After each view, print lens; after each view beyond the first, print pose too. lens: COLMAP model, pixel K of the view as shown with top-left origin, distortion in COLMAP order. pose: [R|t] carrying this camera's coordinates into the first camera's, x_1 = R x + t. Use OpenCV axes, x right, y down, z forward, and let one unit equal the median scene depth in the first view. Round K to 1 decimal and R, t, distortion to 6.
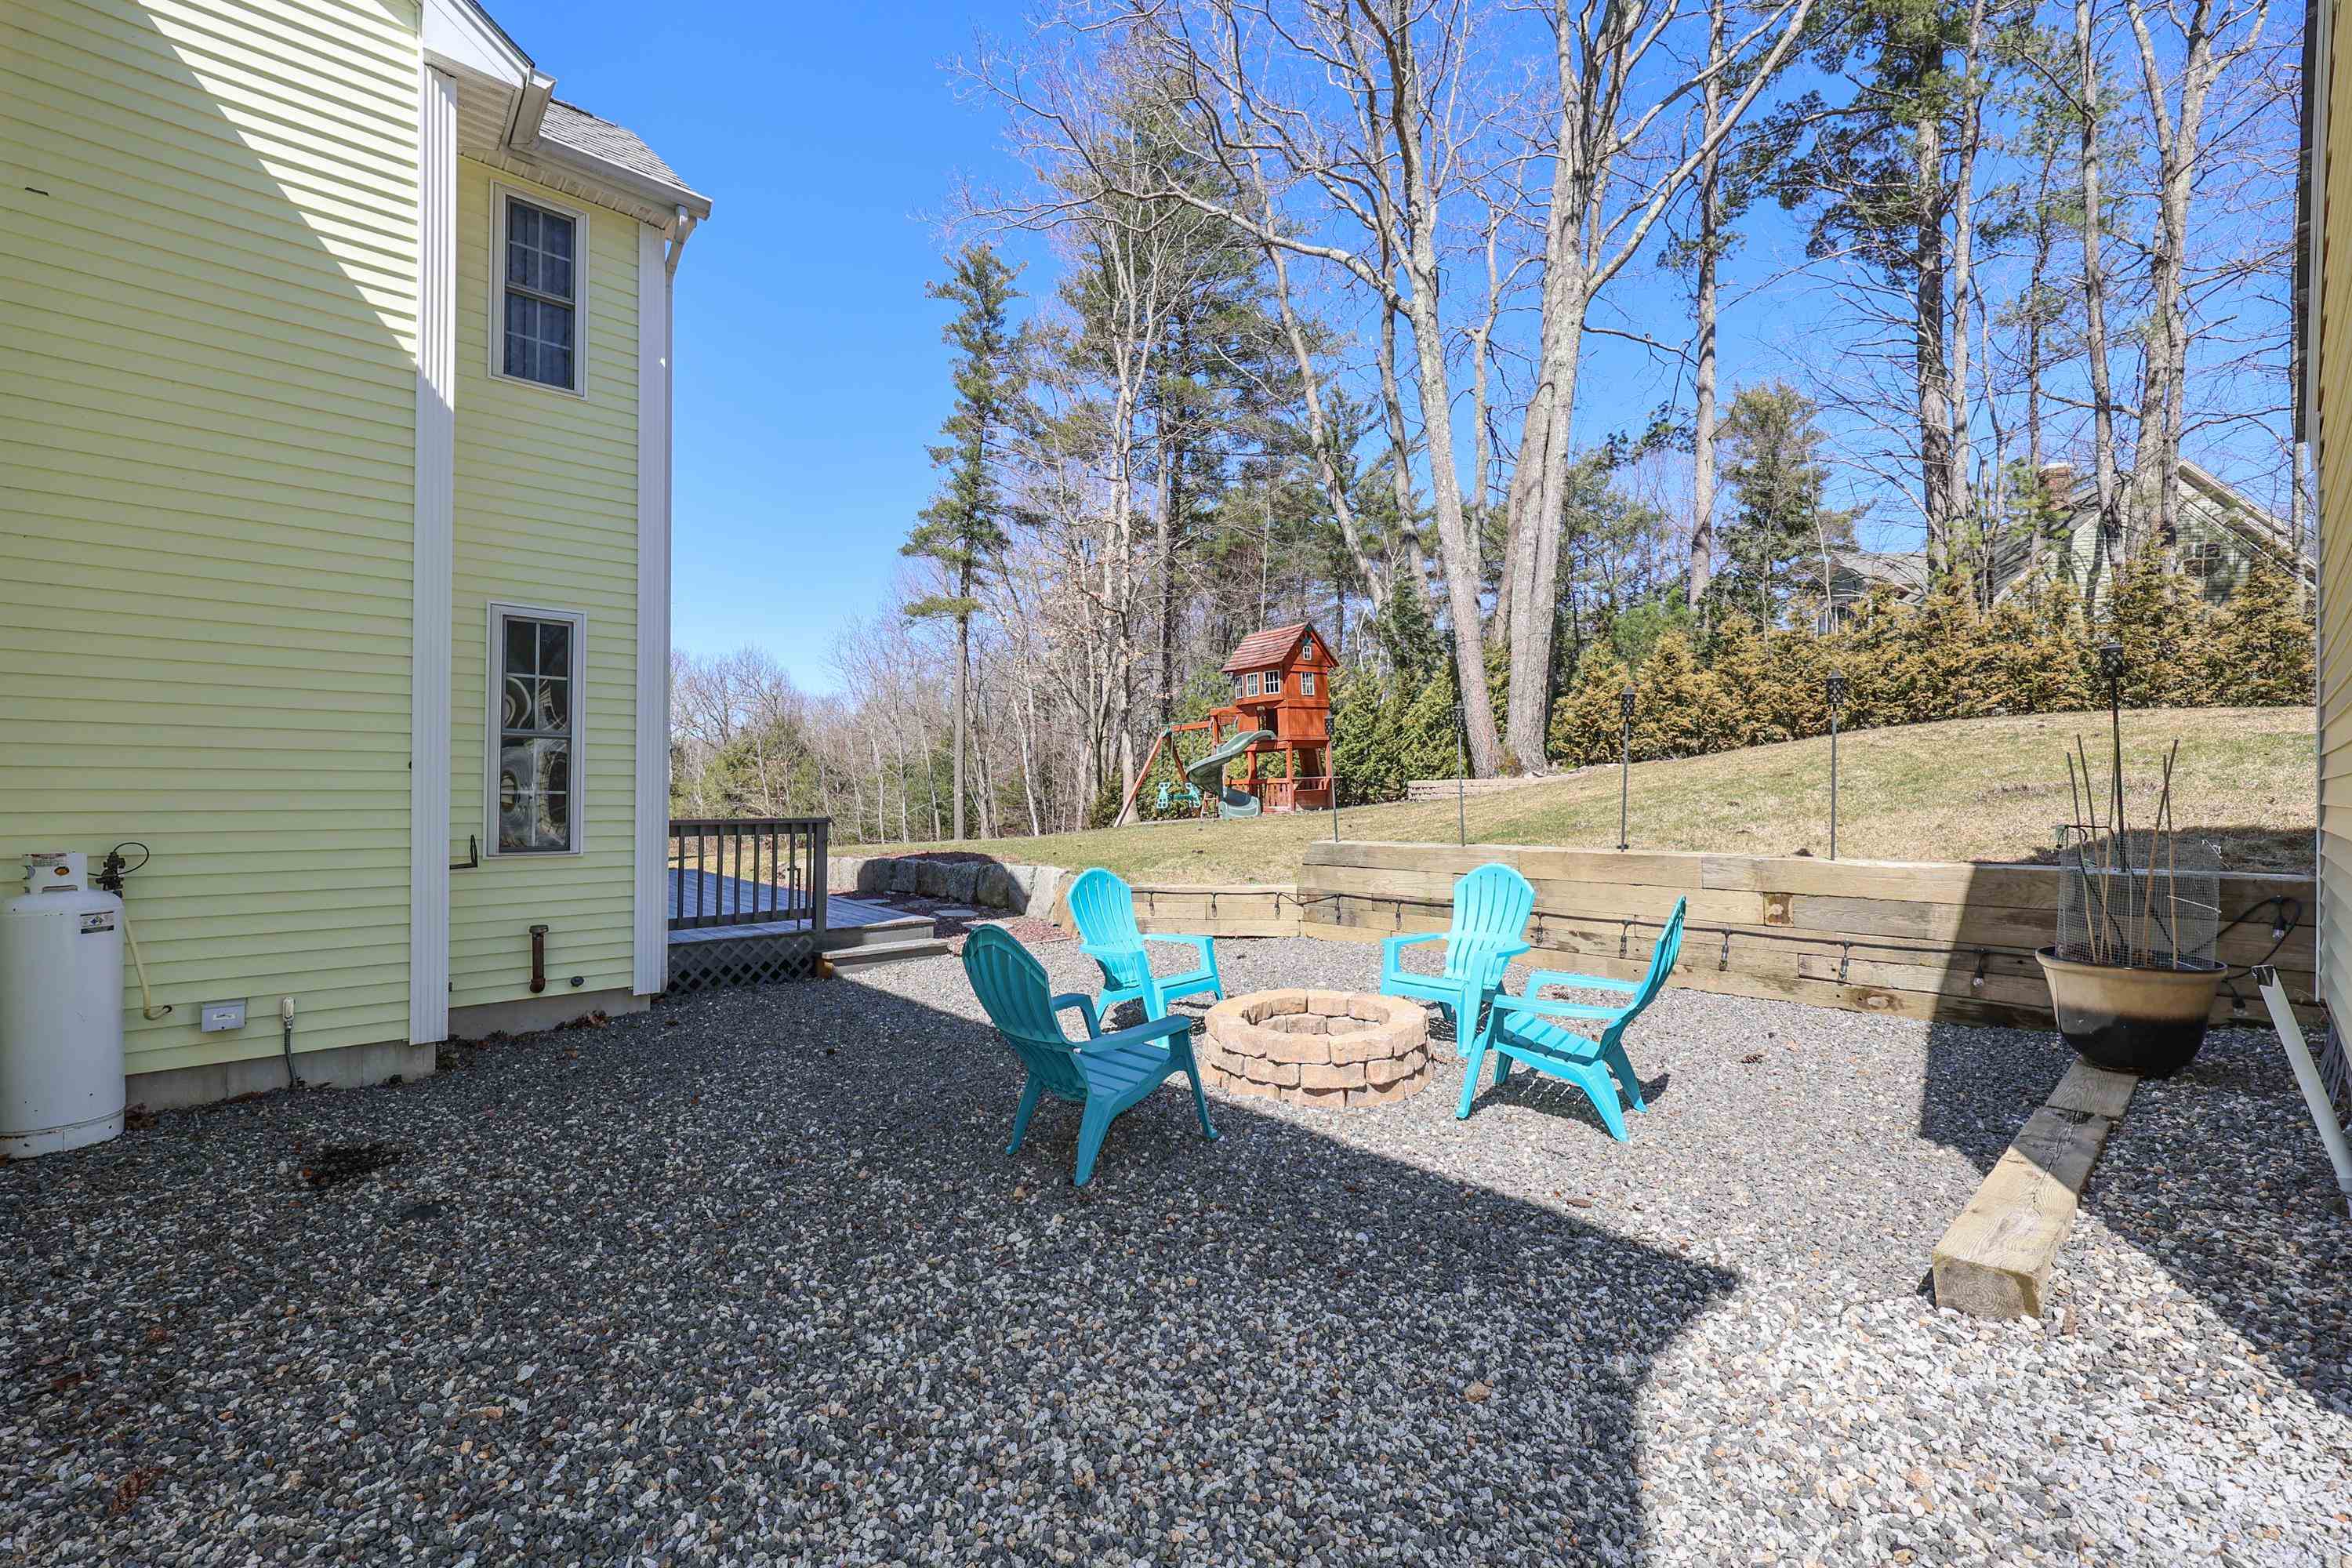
lens RADIAL K [[958.0, 0, 1164.1], [0, 958.0, 781.8], [0, 0, 1]] dist [0.003414, -0.000448]
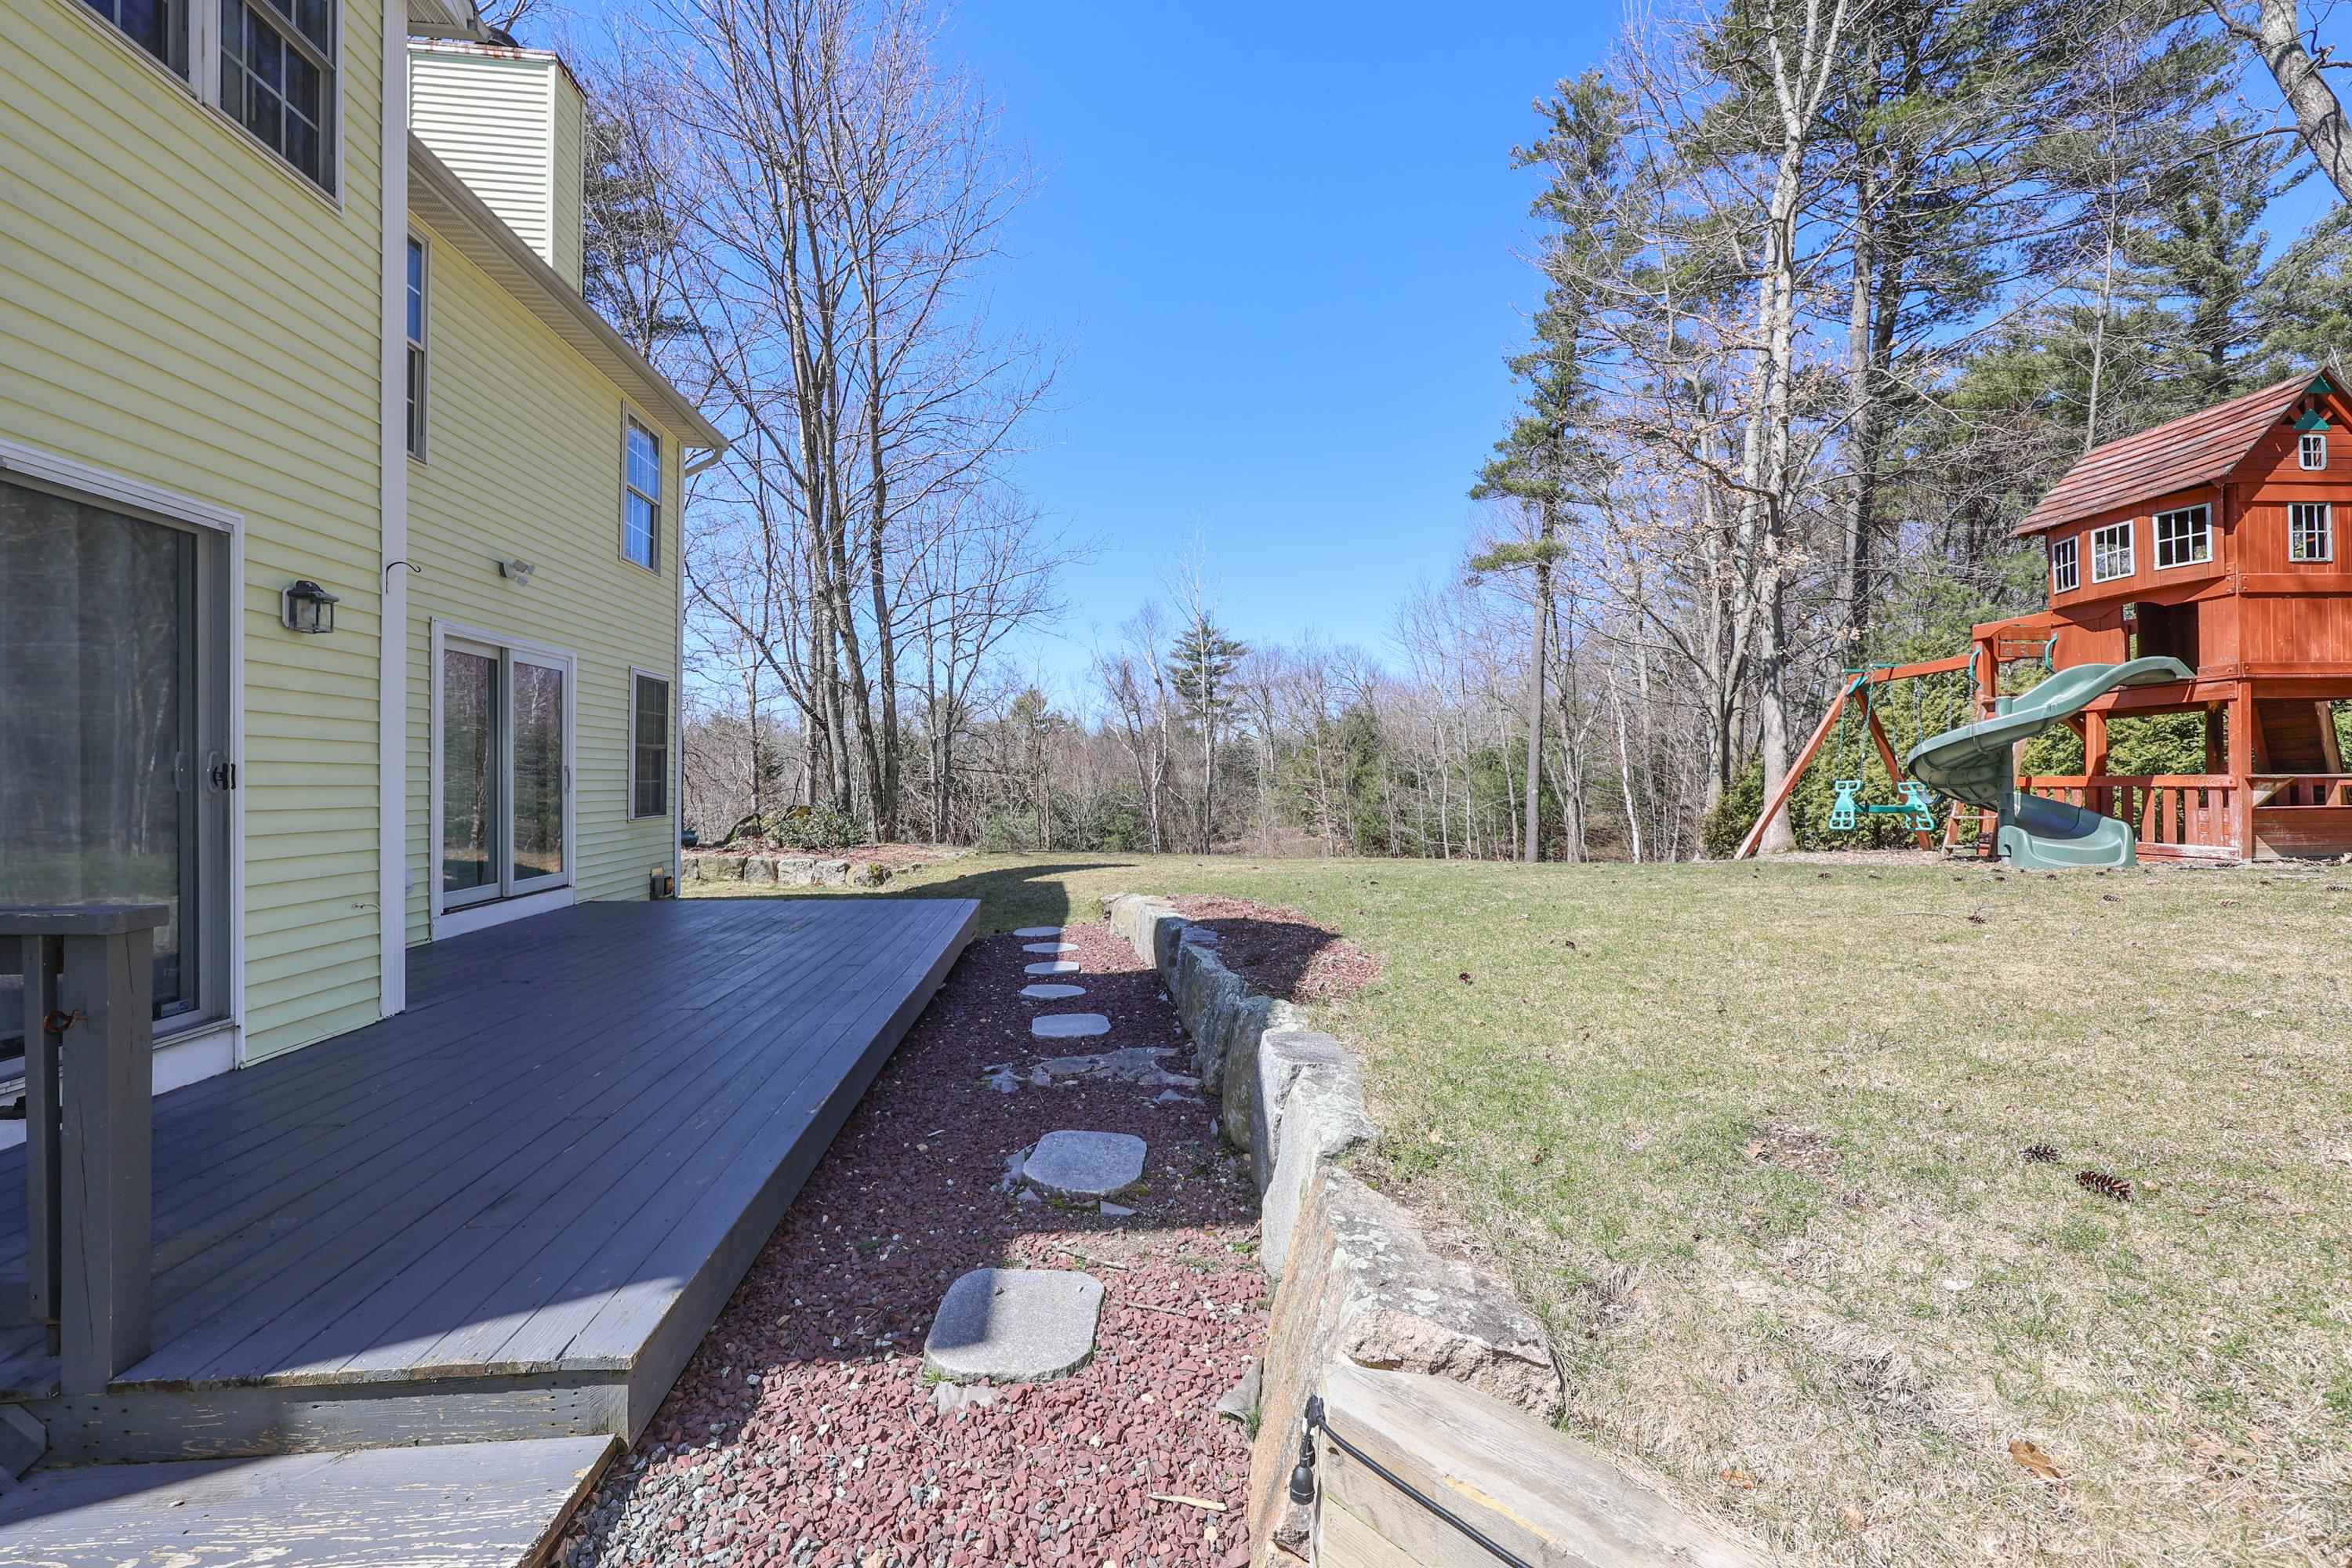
lens RADIAL K [[958.0, 0, 1194.8], [0, 958.0, 804.5], [0, 0, 1]] dist [0.003414, -0.000448]
pose [[0.829304, 0.034513, -0.557731, -0.001944], [-0.017717, 0.999213, 0.035488, 0.001276], [0.558517, -0.019548, 0.829263, 0.258424]]
